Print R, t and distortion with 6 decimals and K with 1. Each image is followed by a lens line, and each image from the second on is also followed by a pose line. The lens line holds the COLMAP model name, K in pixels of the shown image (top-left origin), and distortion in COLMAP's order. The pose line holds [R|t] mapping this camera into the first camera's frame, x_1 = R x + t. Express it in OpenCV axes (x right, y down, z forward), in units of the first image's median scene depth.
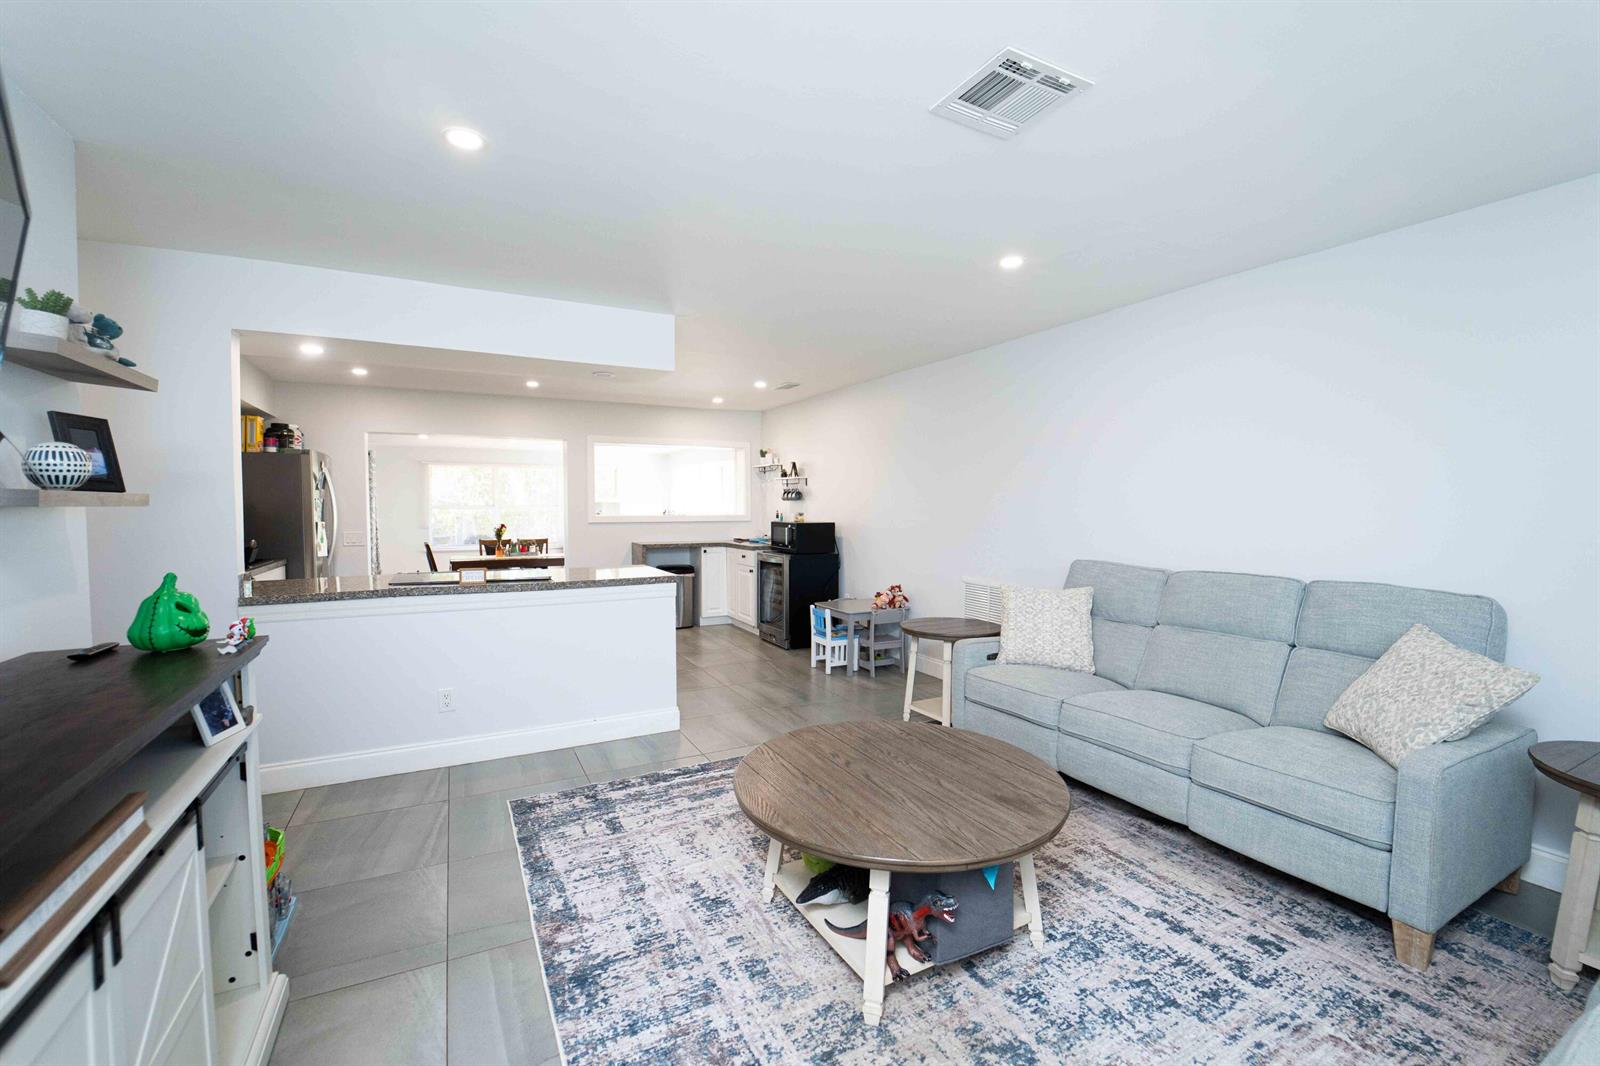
lens RADIAL K [[664.0, 0, 786.1], [0, 664.0, 531.7], [0, 0, 1]] dist [-0.032326, 0.007523]
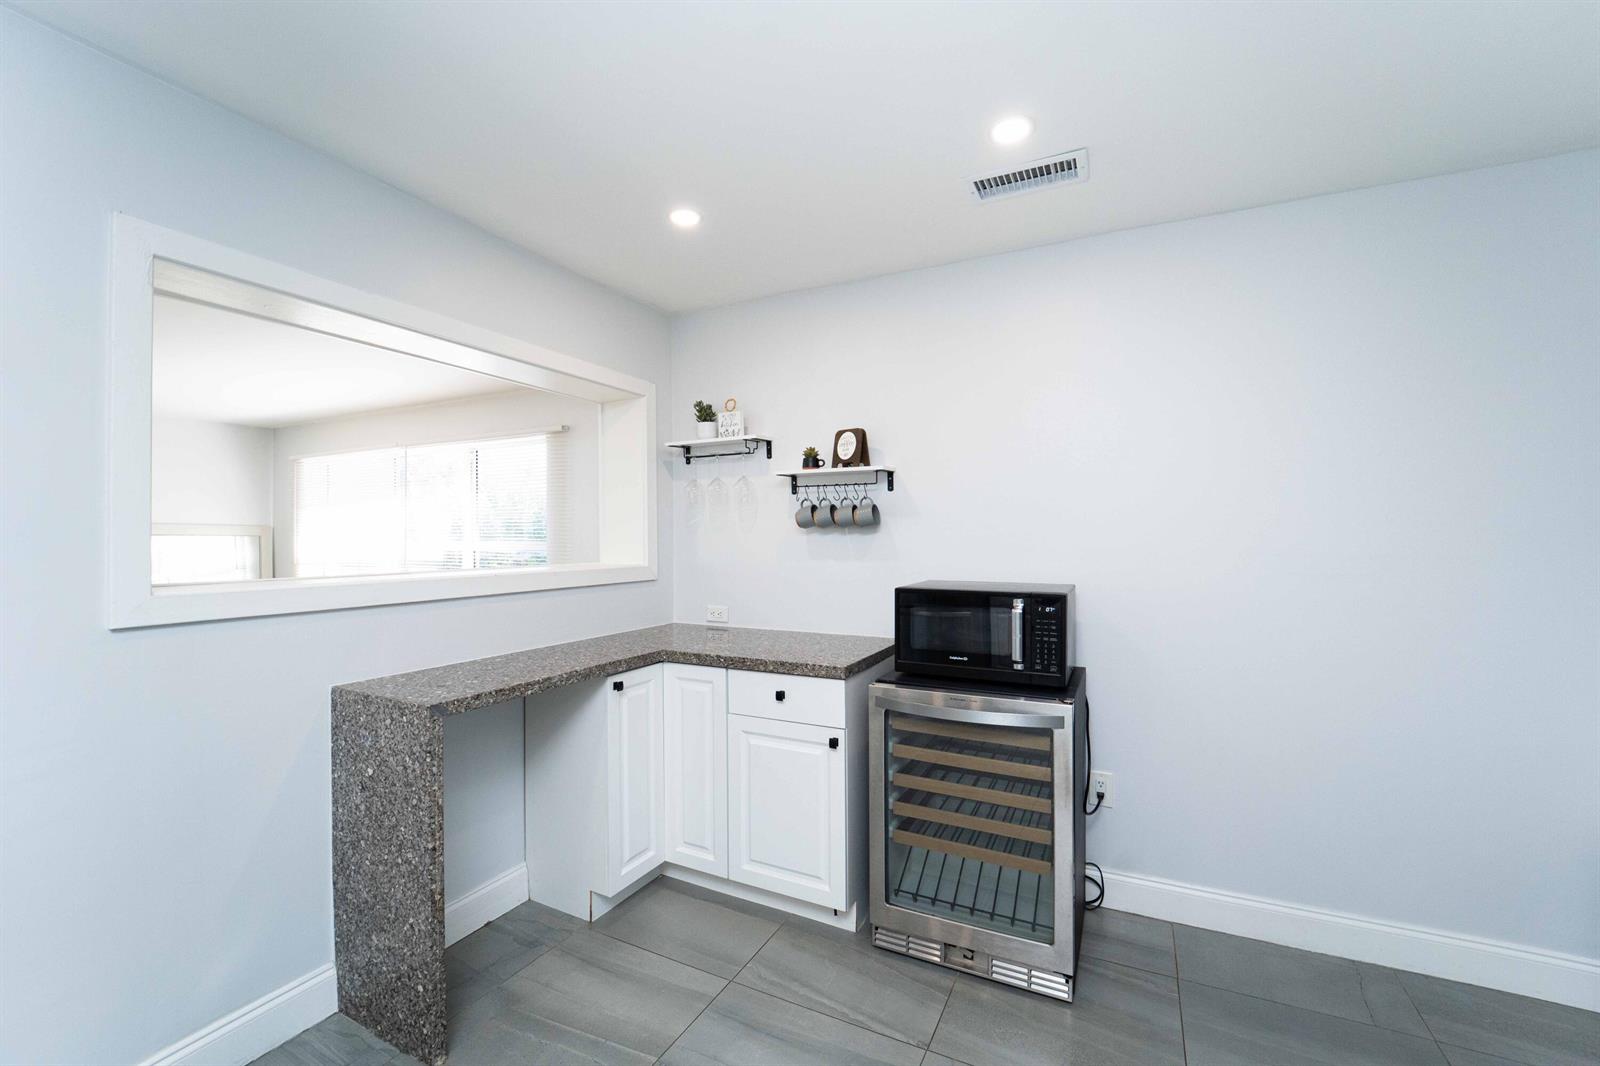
lens RADIAL K [[664.0, 0, 786.1], [0, 664.0, 531.7], [0, 0, 1]] dist [-0.032326, 0.007523]
pose [[0.812361, -0.000522, 0.583155, -0.248865], [0.022964, 0.999253, -0.031096, -0.034313], [-0.582703, 0.038653, 0.811765, 0.699792]]
